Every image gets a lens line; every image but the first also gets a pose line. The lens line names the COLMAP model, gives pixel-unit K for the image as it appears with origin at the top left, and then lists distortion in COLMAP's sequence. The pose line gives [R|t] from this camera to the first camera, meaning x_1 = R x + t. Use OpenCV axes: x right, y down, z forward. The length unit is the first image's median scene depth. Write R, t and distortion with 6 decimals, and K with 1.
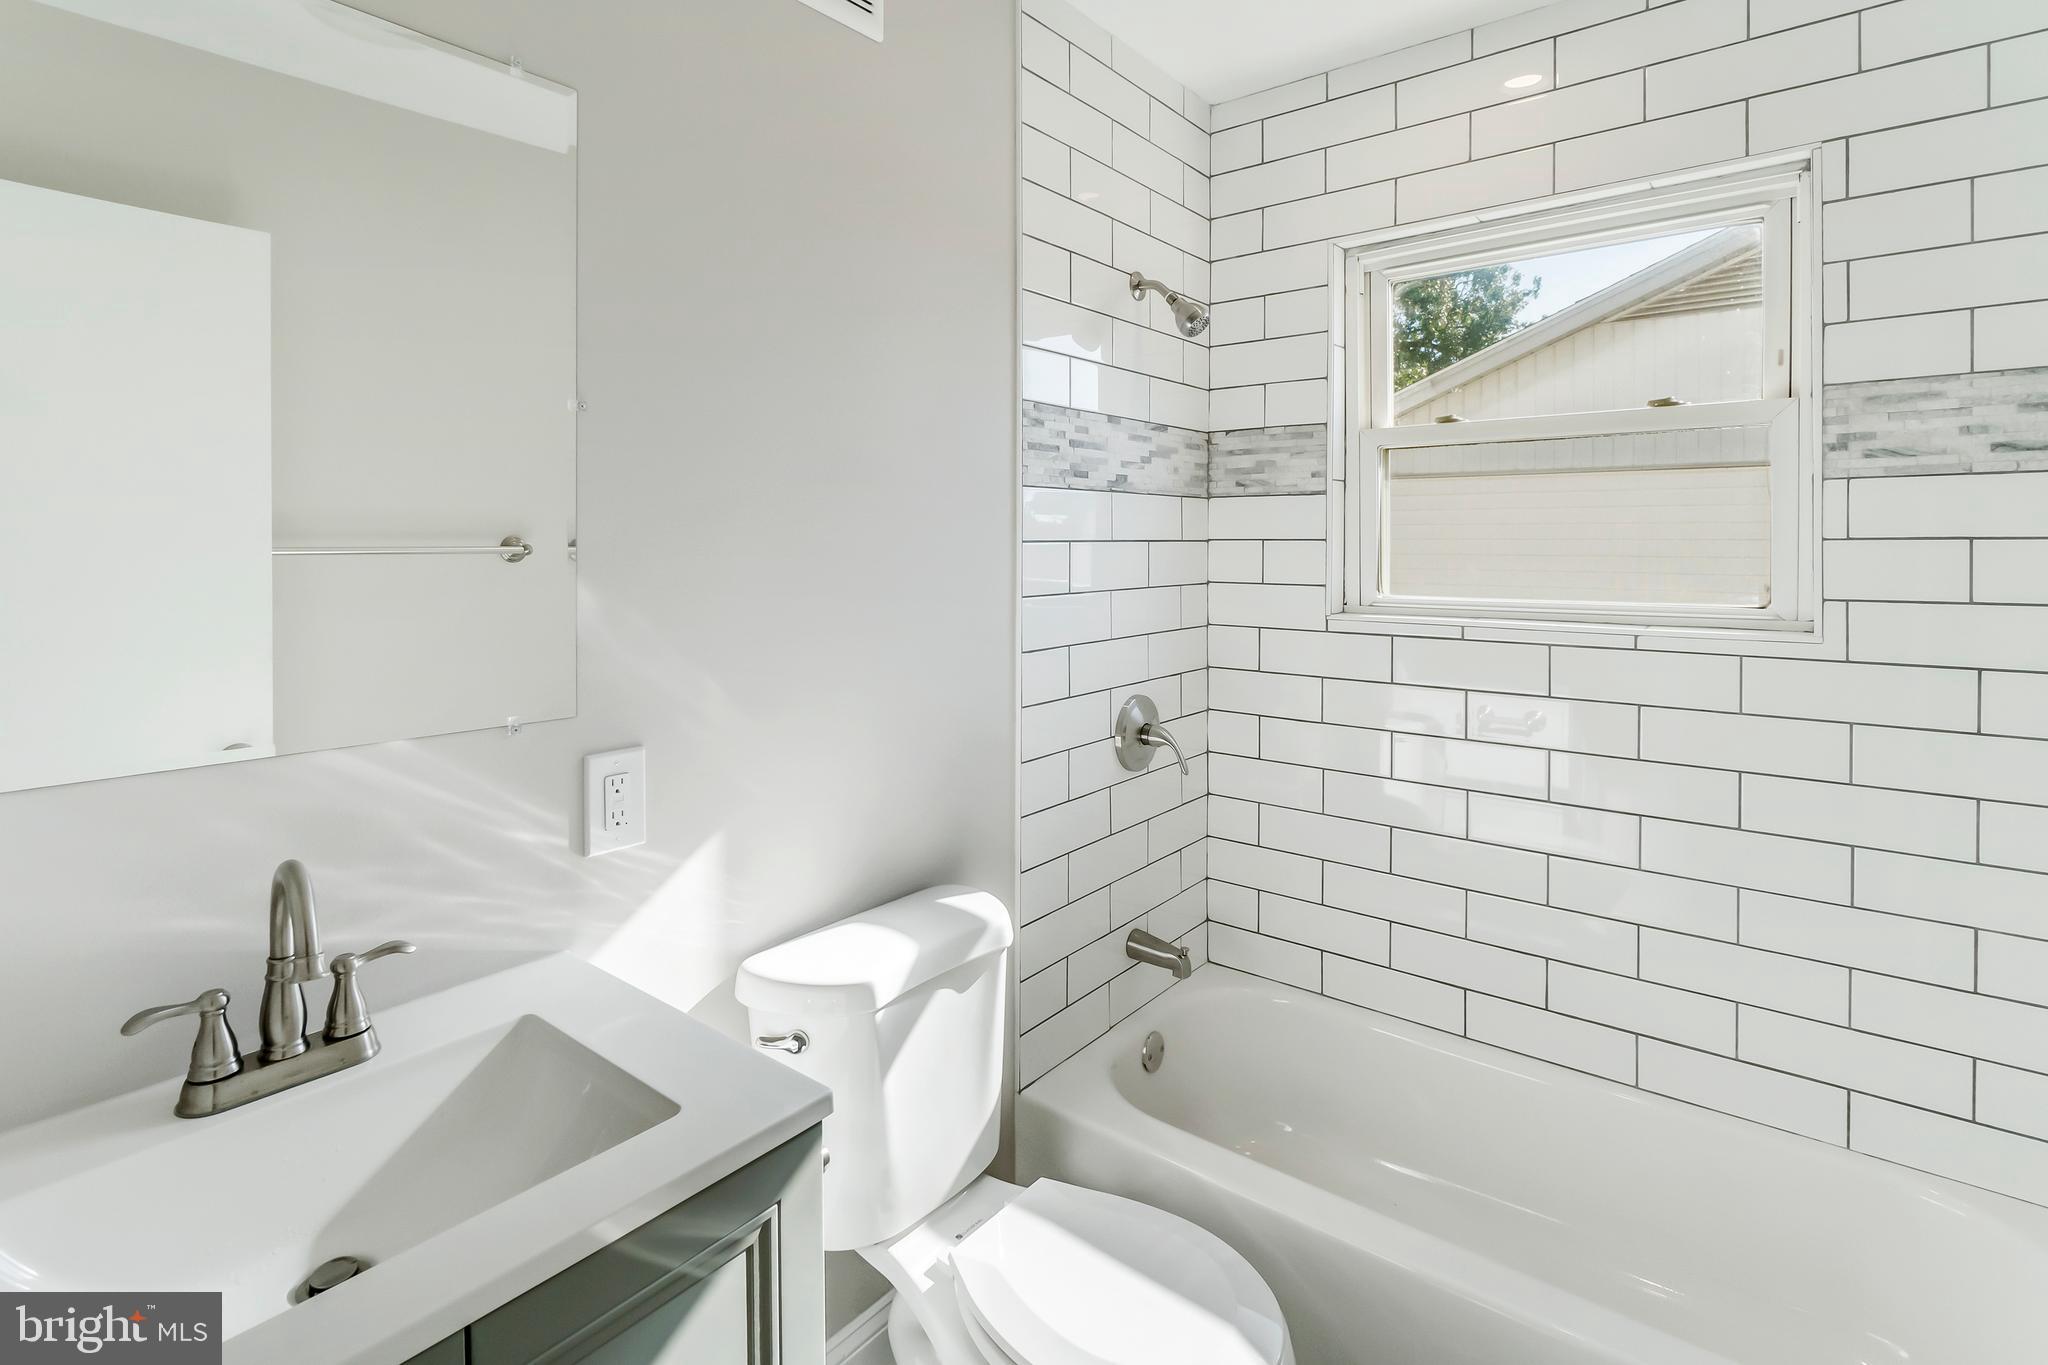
lens RADIAL K [[980.3, 0, 1022.0], [0, 980.3, 647.4], [0, 0, 1]] dist [-0.008489, 0.000517]
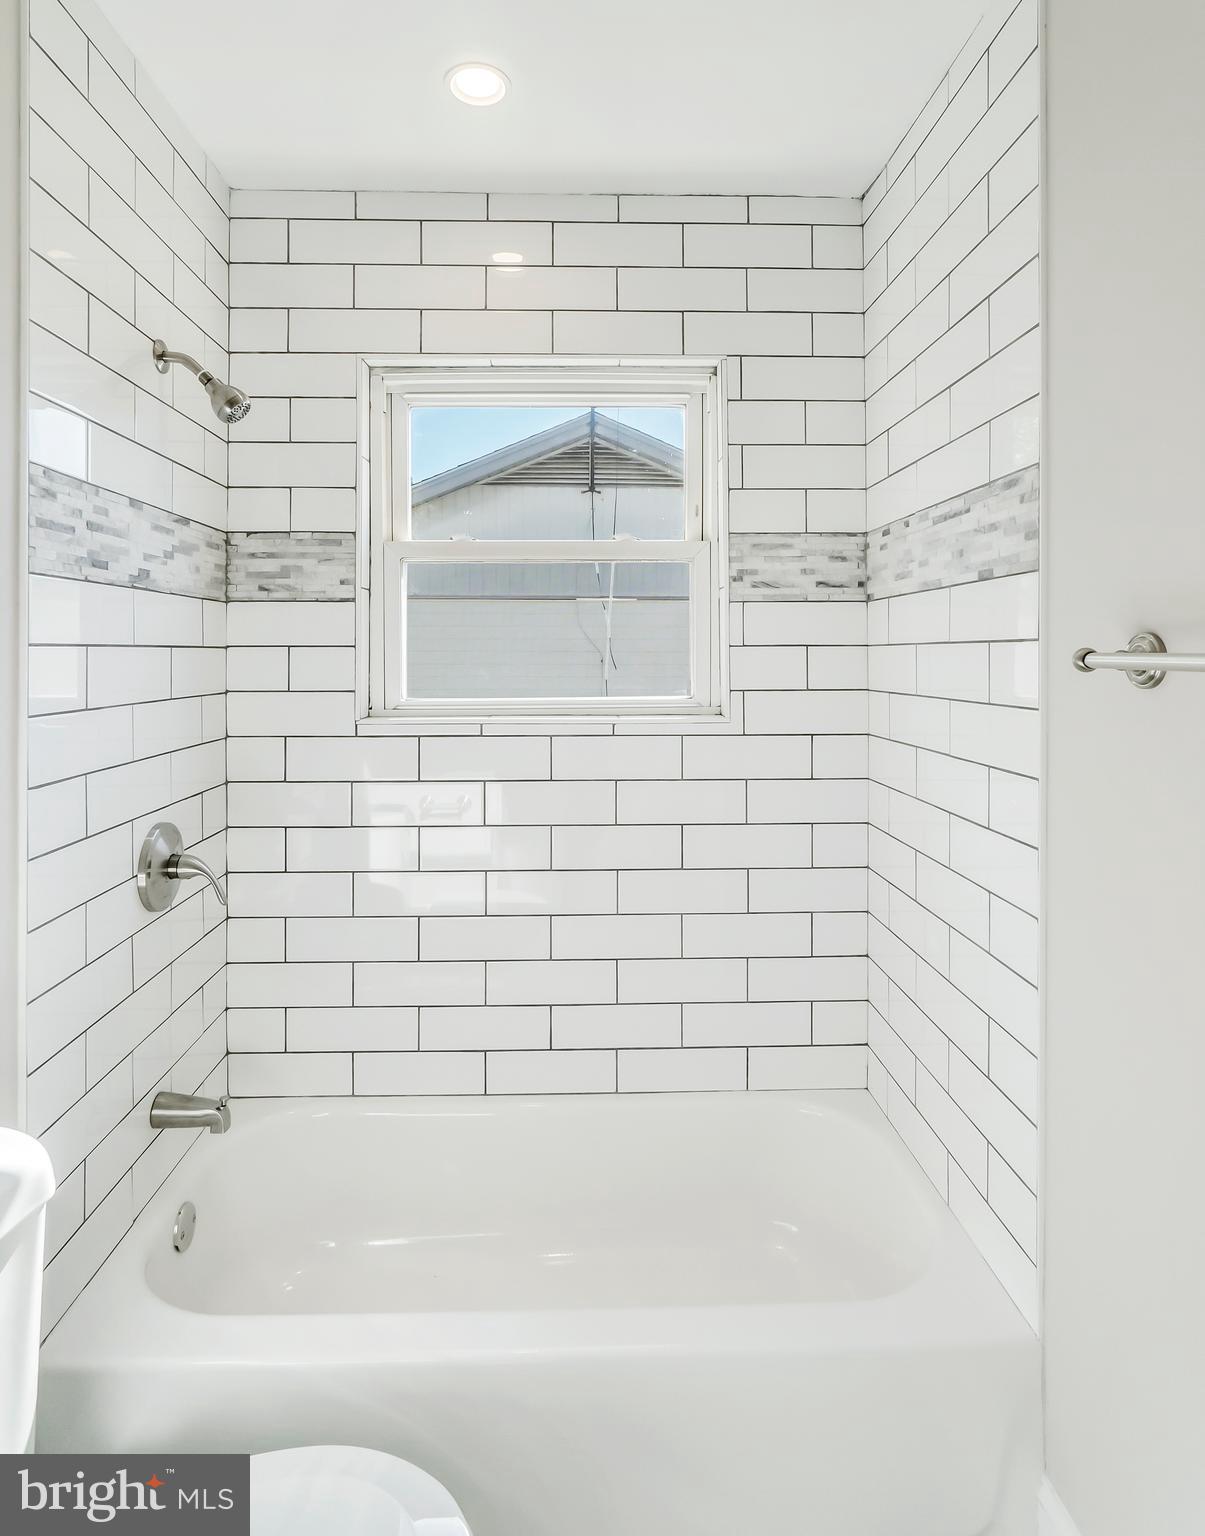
lens RADIAL K [[855.7, 0, 582.7], [0, 855.7, 688.6], [0, 0, 1]] dist [-0.006646, 0.000221]
pose [[0.768138, -0.025939, 0.639758, -0.085057], [0.069345, 0.996672, -0.042850, -0.012924], [-0.636518, 0.077279, 0.767381, 0.187632]]
